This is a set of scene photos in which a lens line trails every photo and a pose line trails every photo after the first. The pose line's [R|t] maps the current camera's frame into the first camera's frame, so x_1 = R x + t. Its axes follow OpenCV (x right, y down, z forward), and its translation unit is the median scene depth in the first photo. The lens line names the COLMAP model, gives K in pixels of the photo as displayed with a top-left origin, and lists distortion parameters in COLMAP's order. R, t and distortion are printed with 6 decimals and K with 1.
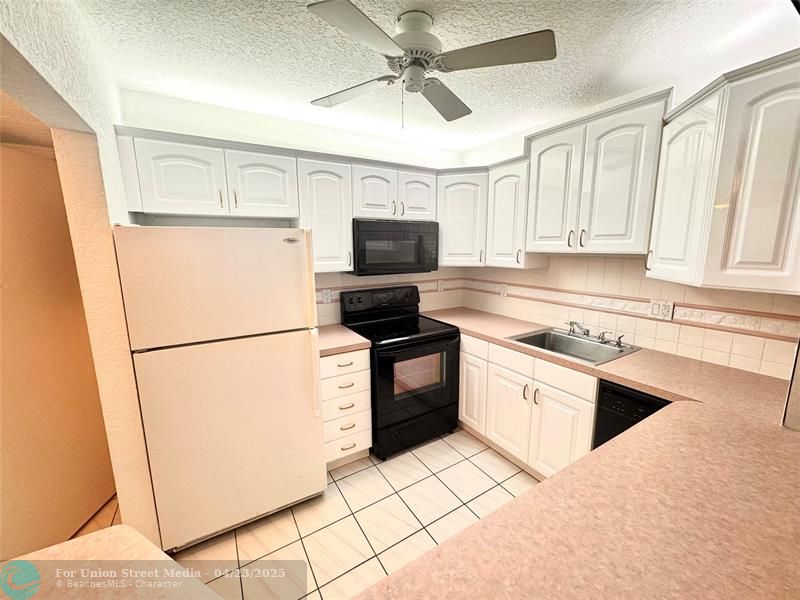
lens RADIAL K [[319.9, 0, 401.2], [0, 319.9, 299.6], [0, 0, 1]] dist [0.000065, -0.000458]
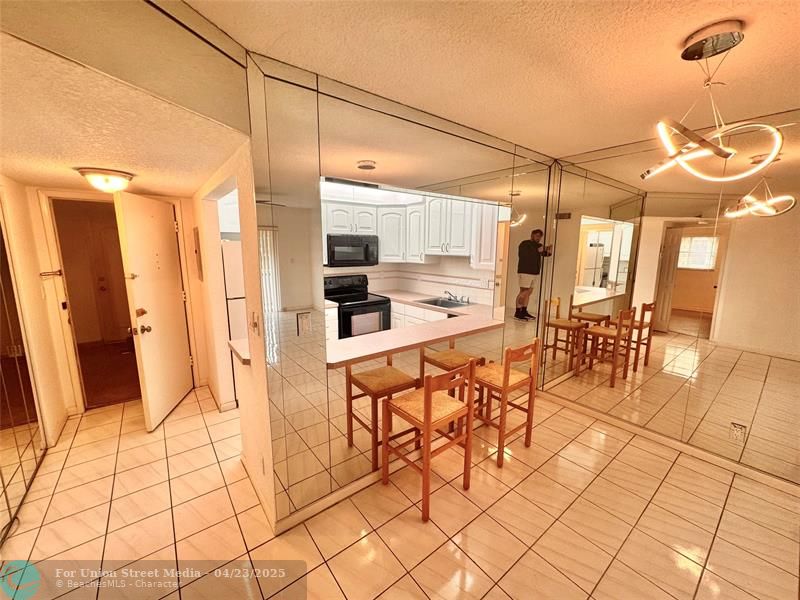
lens RADIAL K [[319.9, 0, 402.4], [0, 319.9, 302.0], [0, 0, 1]] dist [0.000065, -0.000458]
pose [[0.991866, -0.008867, 0.126980, 0.030529], [0.007966, 0.999939, 0.007608, 0.107871], [-0.127040, -0.006534, 0.991876, -0.794672]]
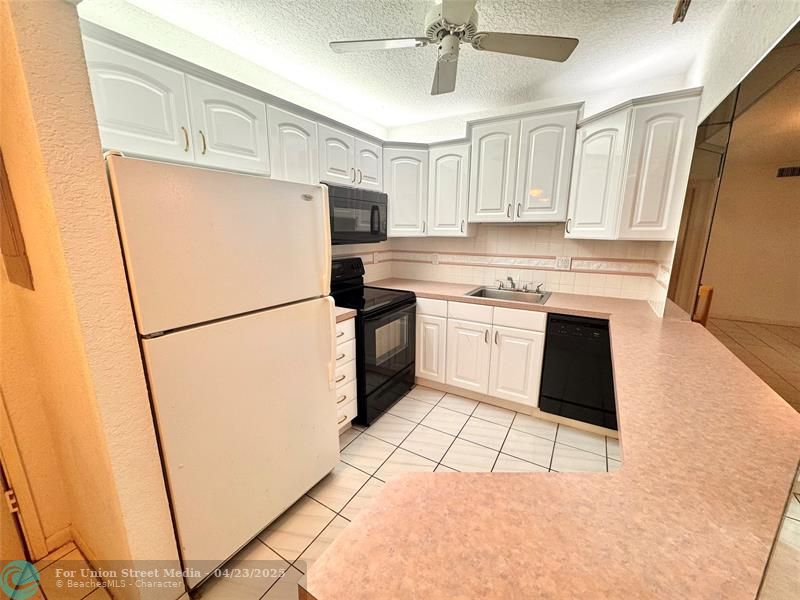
lens RADIAL K [[319.9, 0, 400.7], [0, 319.9, 299.1], [0, 0, 1]] dist [0.000065, -0.000458]
pose [[0.886495, -0.088416, 0.454212, -0.400676], [0.068556, 0.995839, 0.060046, 0.046278], [-0.457631, -0.022091, 0.888868, 0.058333]]
